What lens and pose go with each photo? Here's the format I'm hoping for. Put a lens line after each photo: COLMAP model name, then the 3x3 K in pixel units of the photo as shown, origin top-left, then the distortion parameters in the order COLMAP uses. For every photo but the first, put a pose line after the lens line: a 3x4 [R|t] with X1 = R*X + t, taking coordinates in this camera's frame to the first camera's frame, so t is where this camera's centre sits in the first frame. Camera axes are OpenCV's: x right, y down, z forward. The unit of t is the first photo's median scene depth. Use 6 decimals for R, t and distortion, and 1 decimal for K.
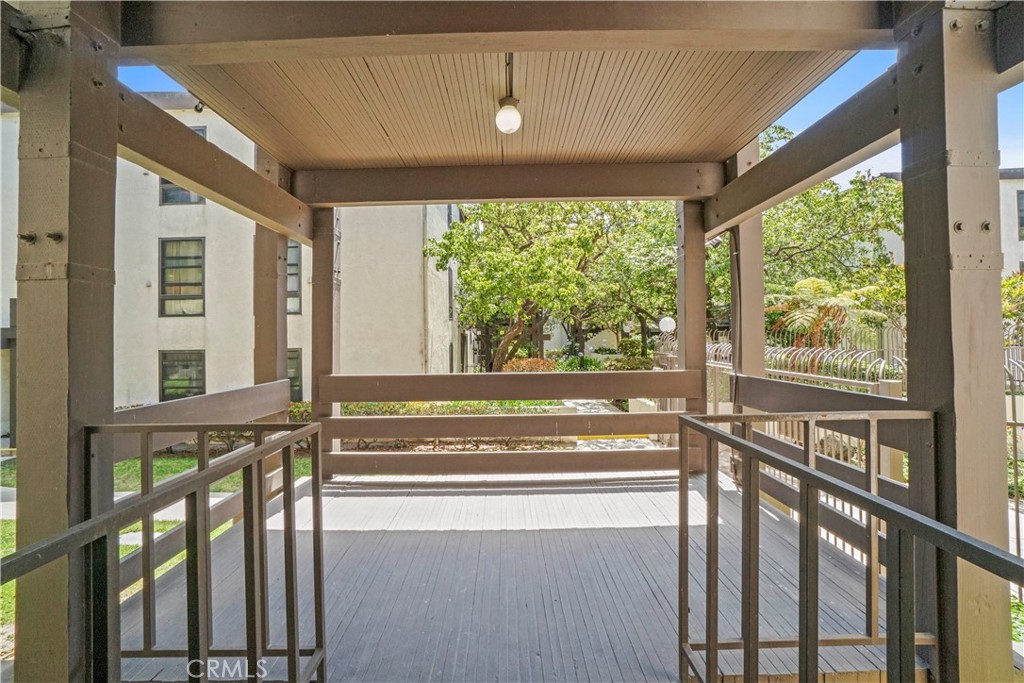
lens RADIAL K [[461.4, 0, 508.8], [0, 461.4, 335.1], [0, 0, 1]] dist [-0.087497, 0.040346]
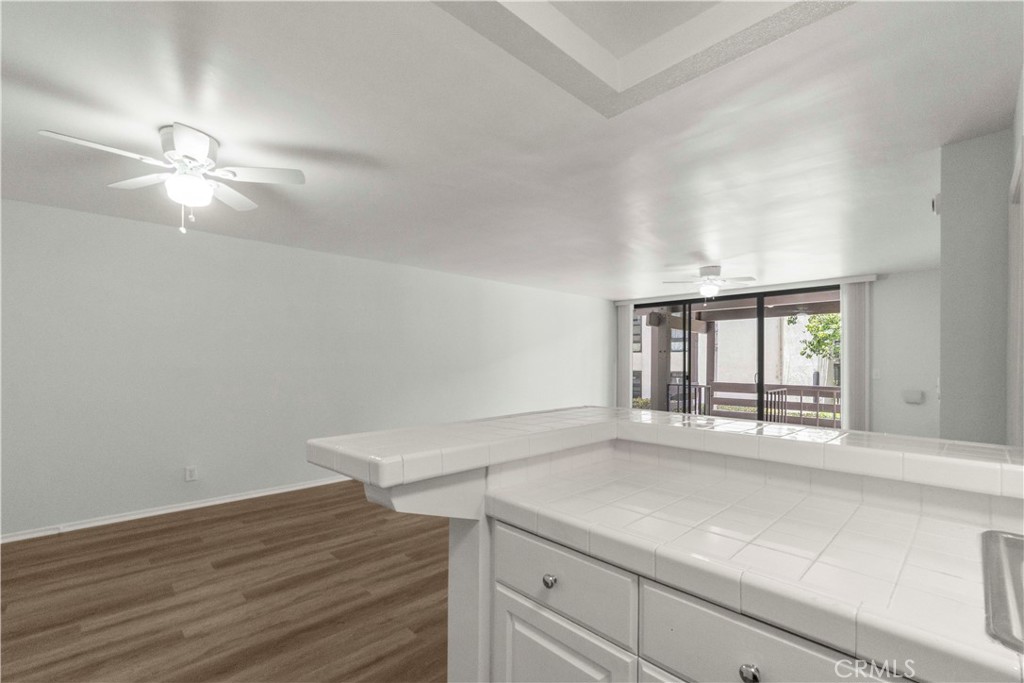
lens RADIAL K [[447.4, 0, 511.7], [0, 447.4, 359.5], [0, 0, 1]] dist [-0.000779, -0.000018]
pose [[0.692866, 0.012947, -0.720950, 0.282101], [-0.013571, 0.999896, 0.004915, -0.017511], [0.720939, 0.006378, 0.692969, -0.696379]]
